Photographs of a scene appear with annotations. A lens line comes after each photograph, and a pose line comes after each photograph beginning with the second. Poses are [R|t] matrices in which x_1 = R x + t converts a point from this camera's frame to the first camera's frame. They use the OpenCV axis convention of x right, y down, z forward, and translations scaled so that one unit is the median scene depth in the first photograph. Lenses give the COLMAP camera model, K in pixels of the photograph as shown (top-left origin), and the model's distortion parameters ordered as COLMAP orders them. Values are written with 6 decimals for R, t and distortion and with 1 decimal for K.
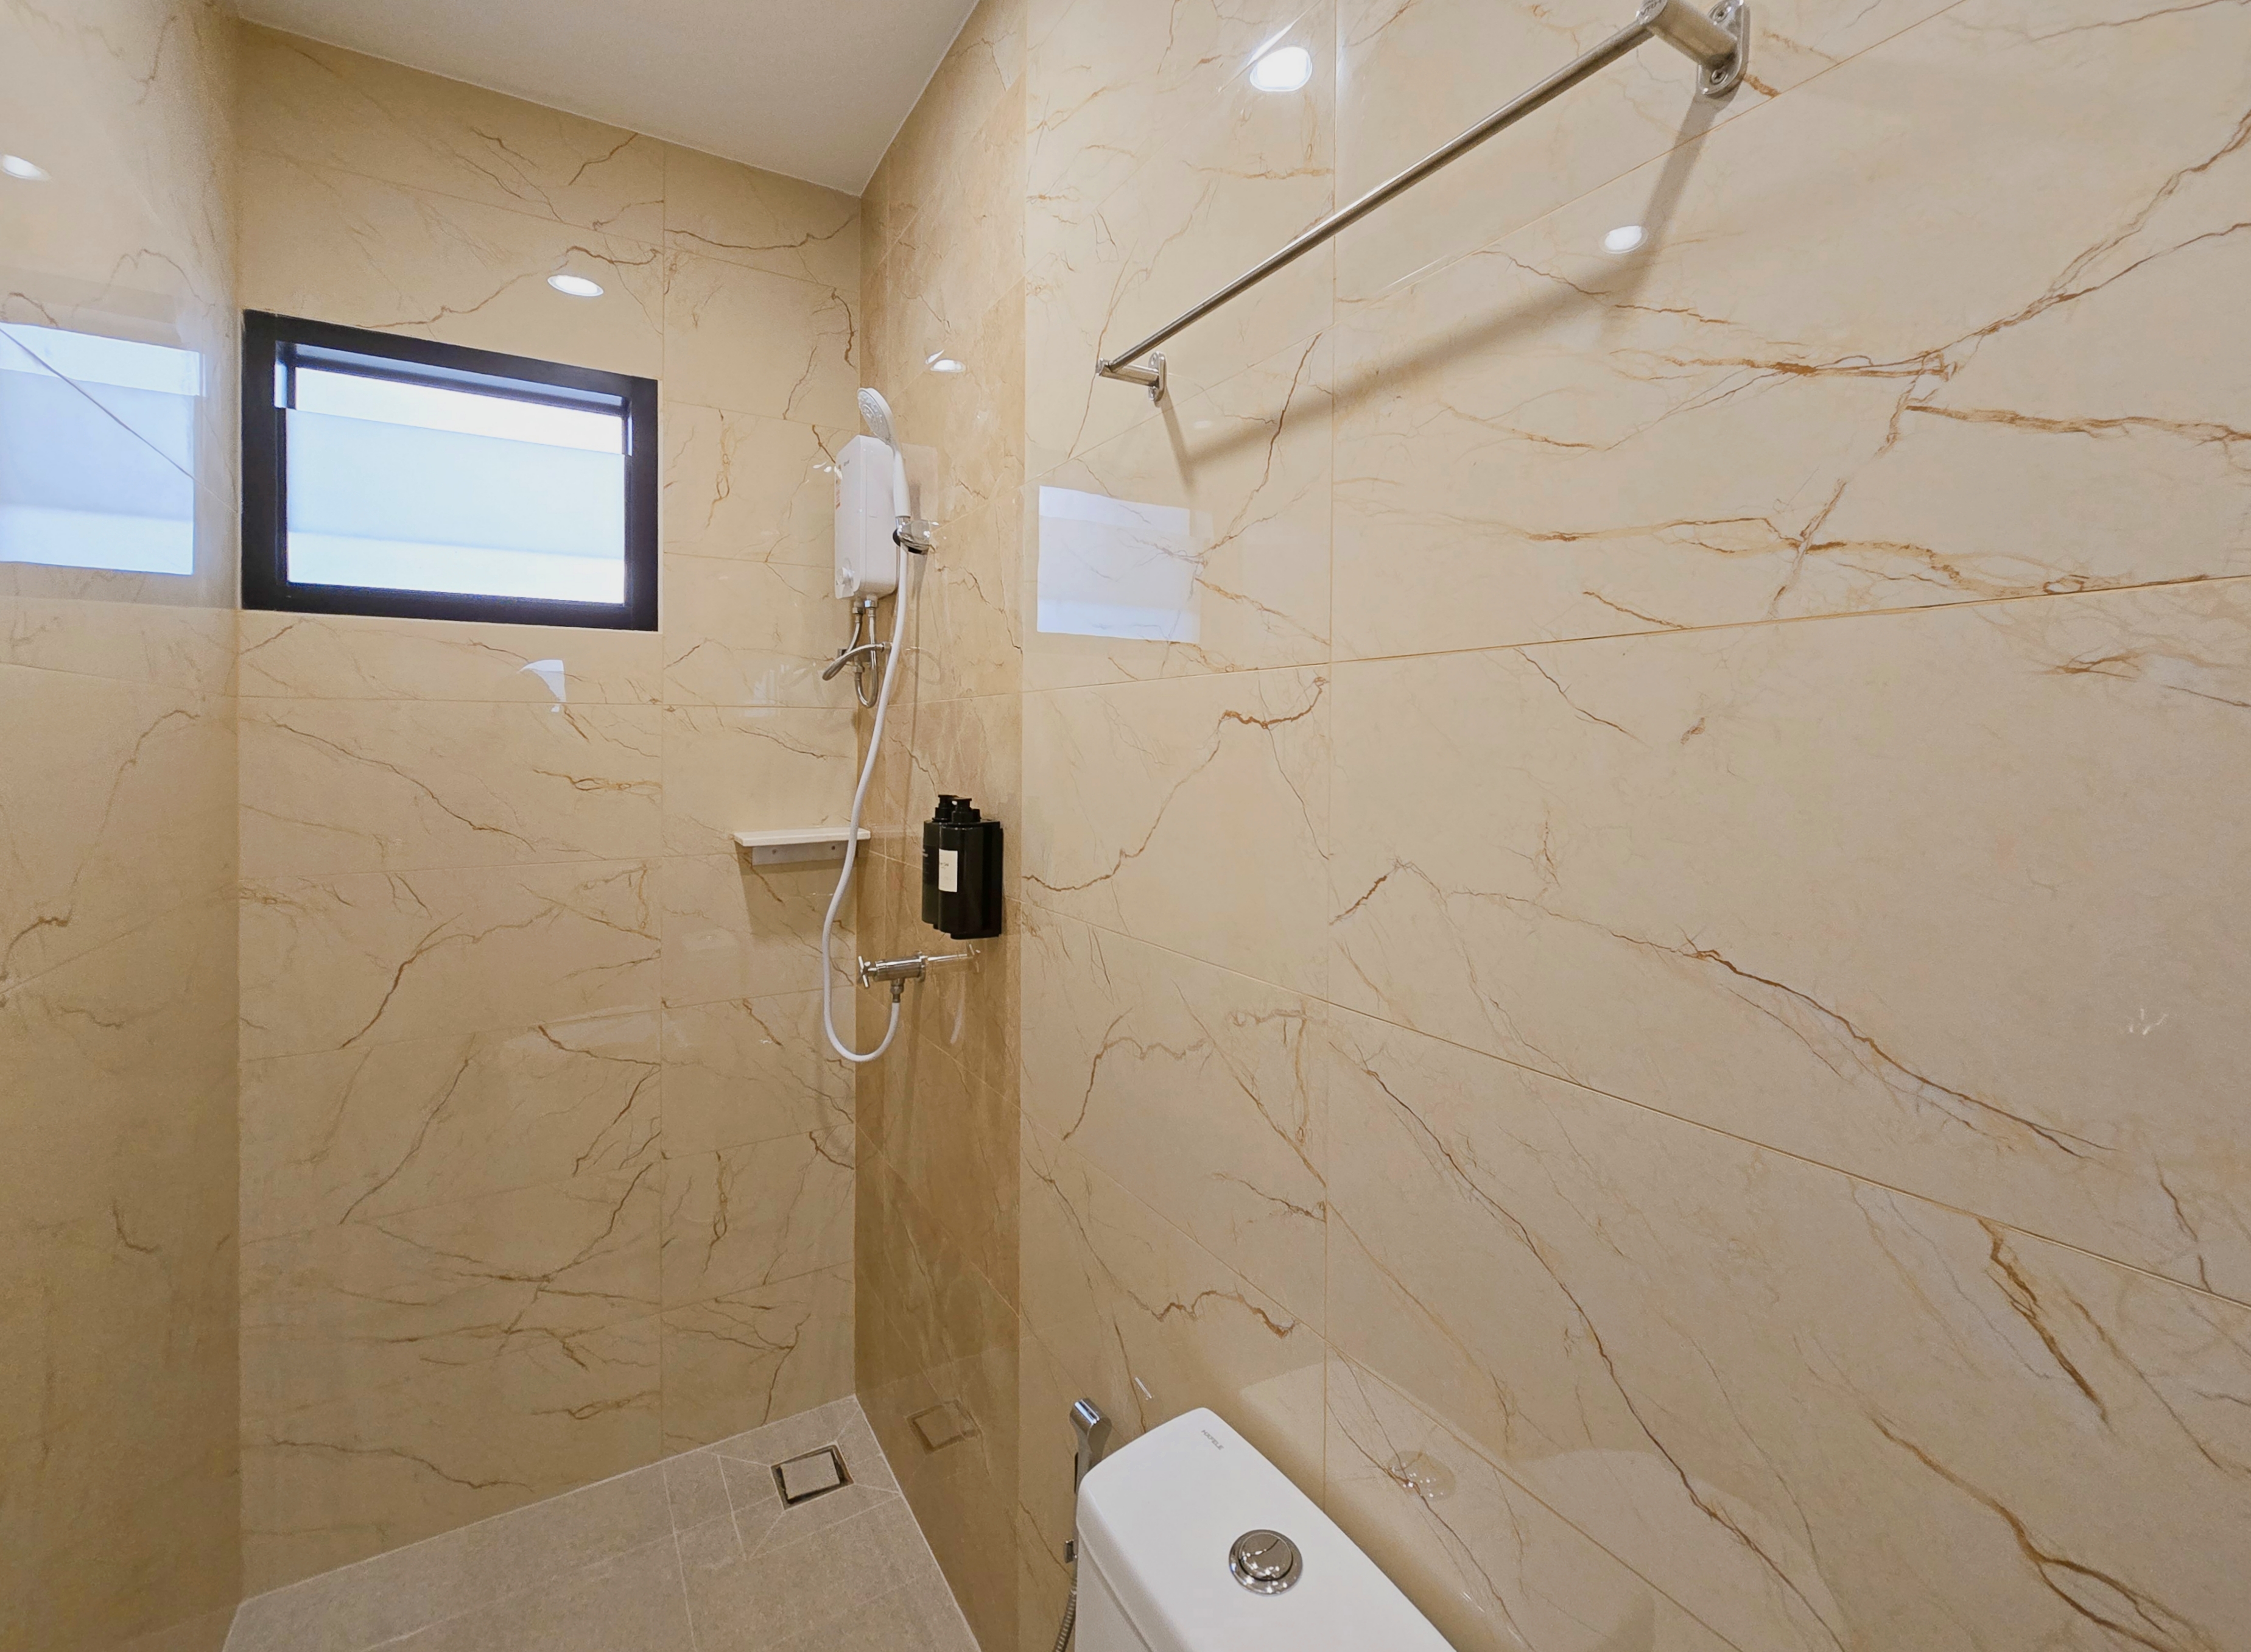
lens RADIAL K [[935.4, 0, 1125.5], [0, 935.4, 826.0], [0, 0, 1]] dist [-0.002492, 0.000371]
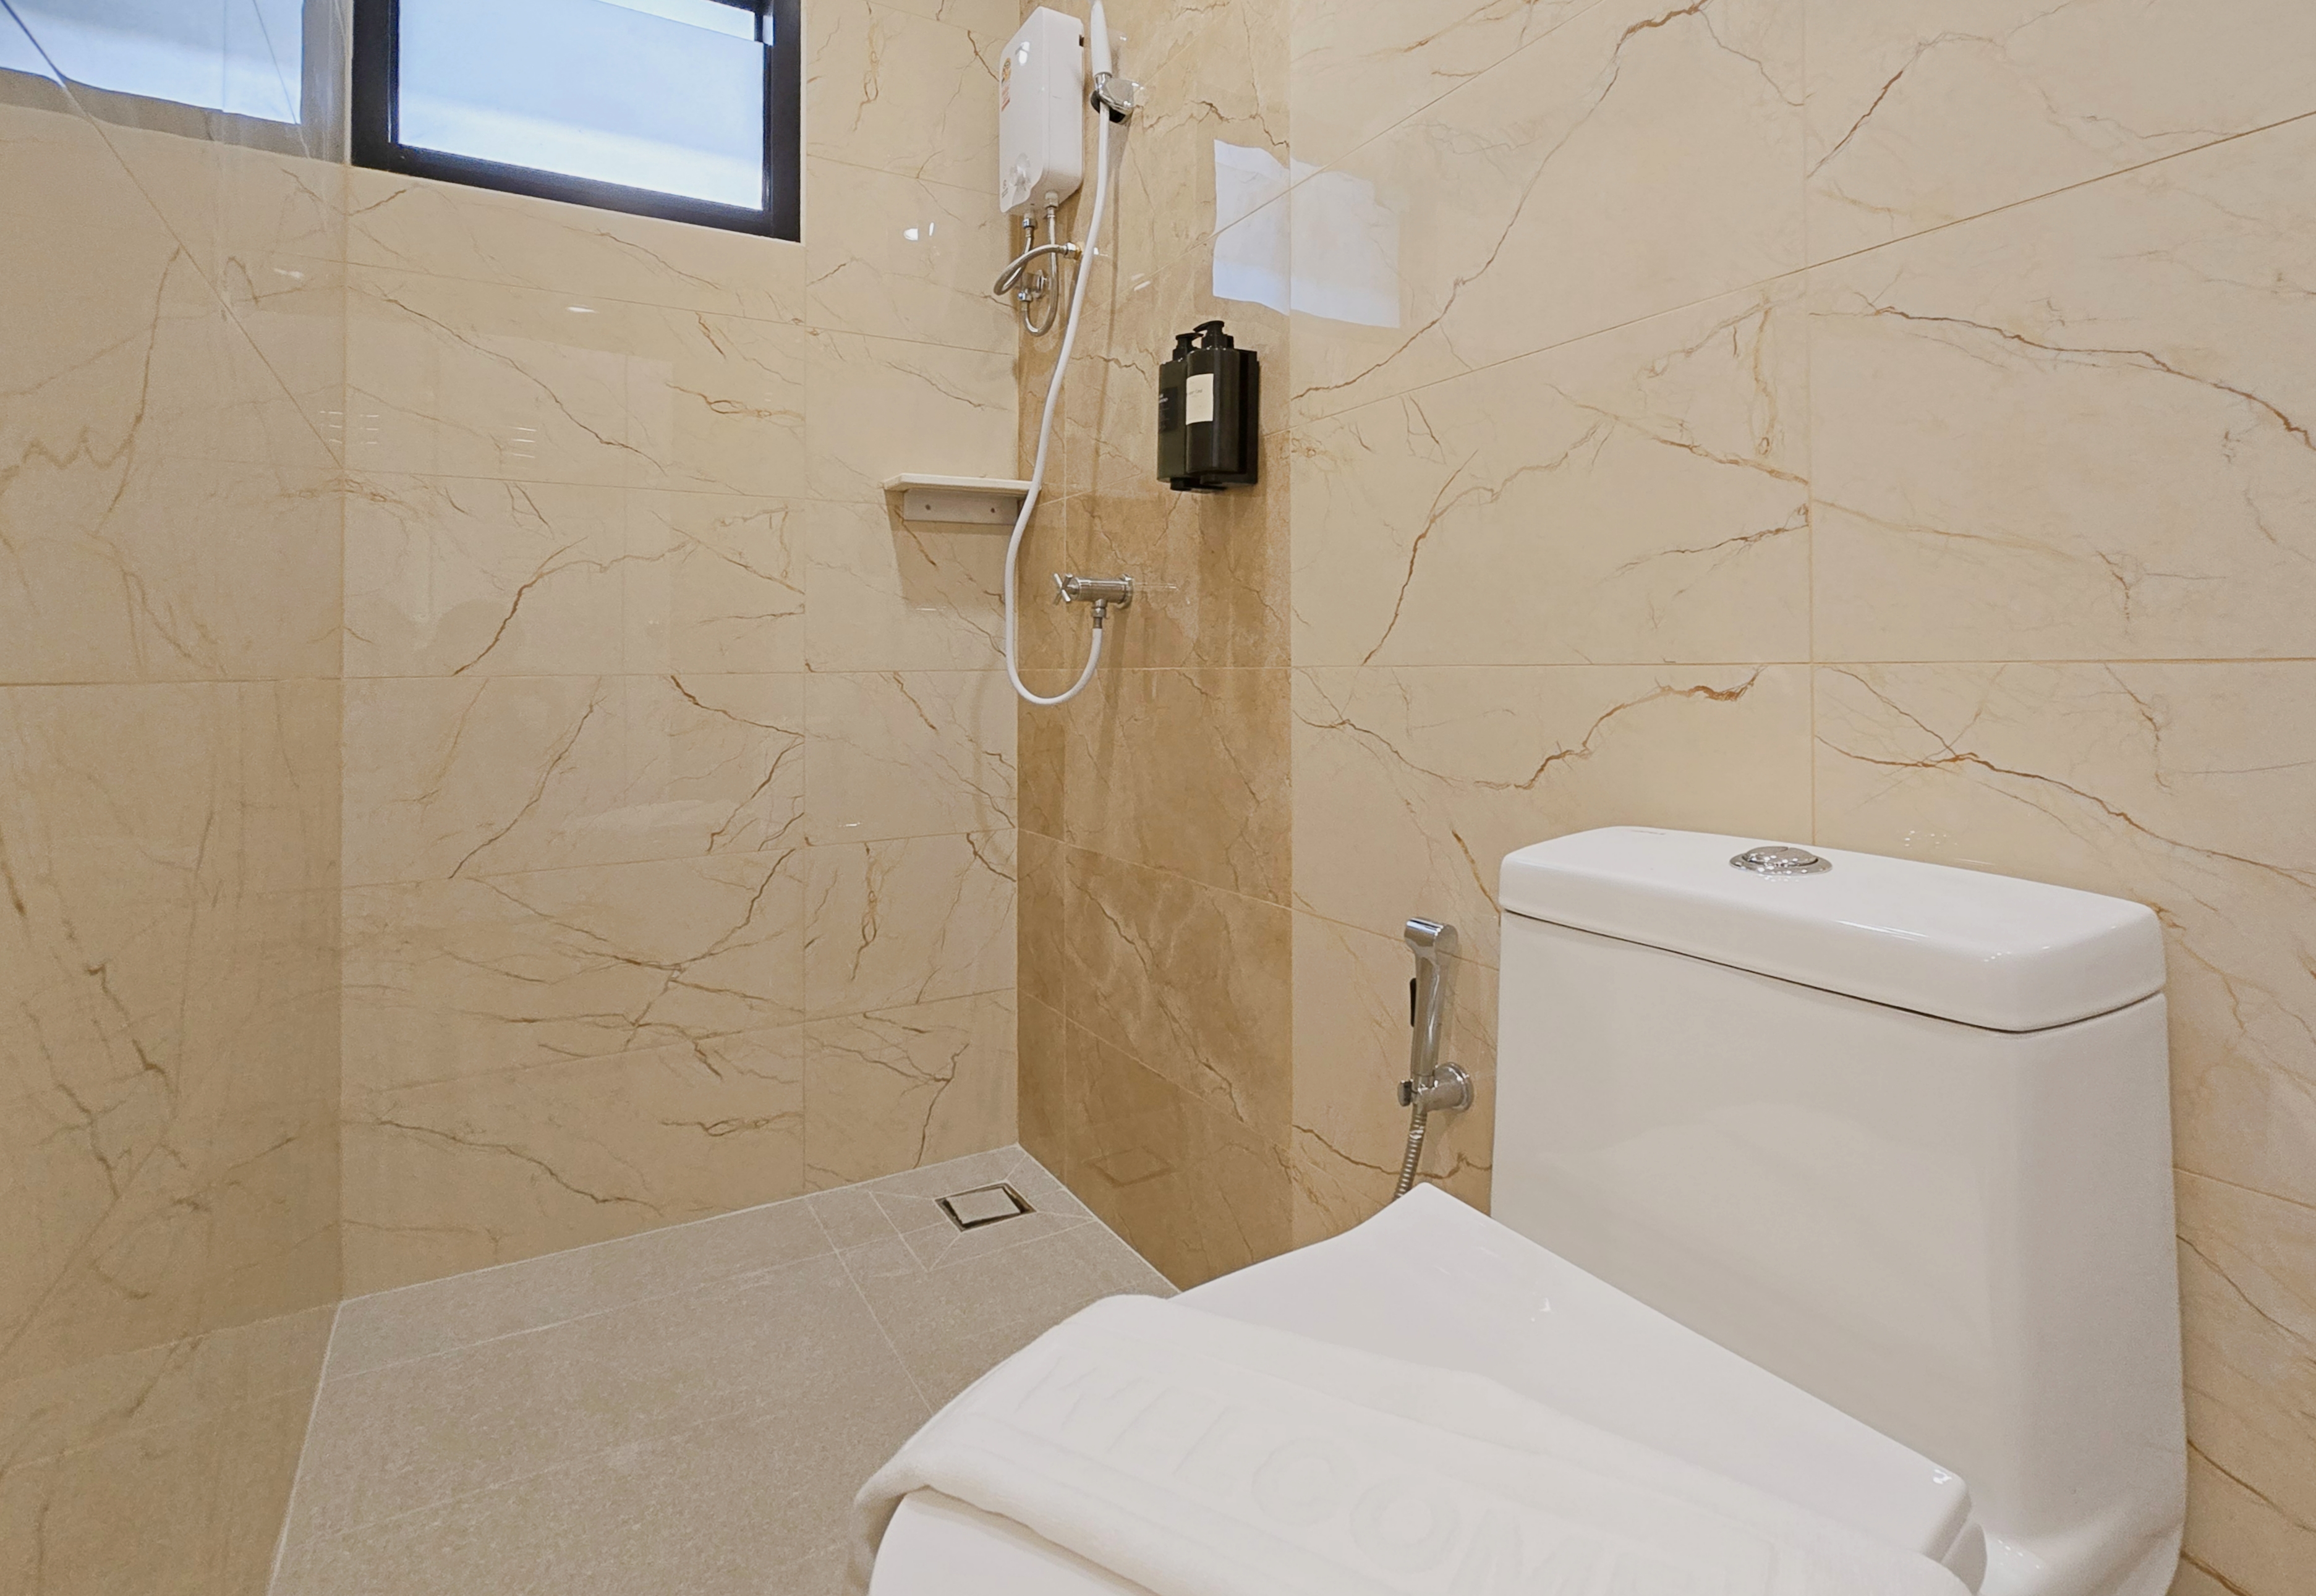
lens RADIAL K [[1081.9, 0, 1138.6], [0, 1081.9, 795.6], [0, 0, 1]] dist [0.000242, -0.001663]
pose [[0.999930, 0.002367, -0.011569, -0.193413], [-0.002585, 0.999819, -0.018855, 0.354291], [0.011522, 0.018883, 0.999755, 0.015158]]
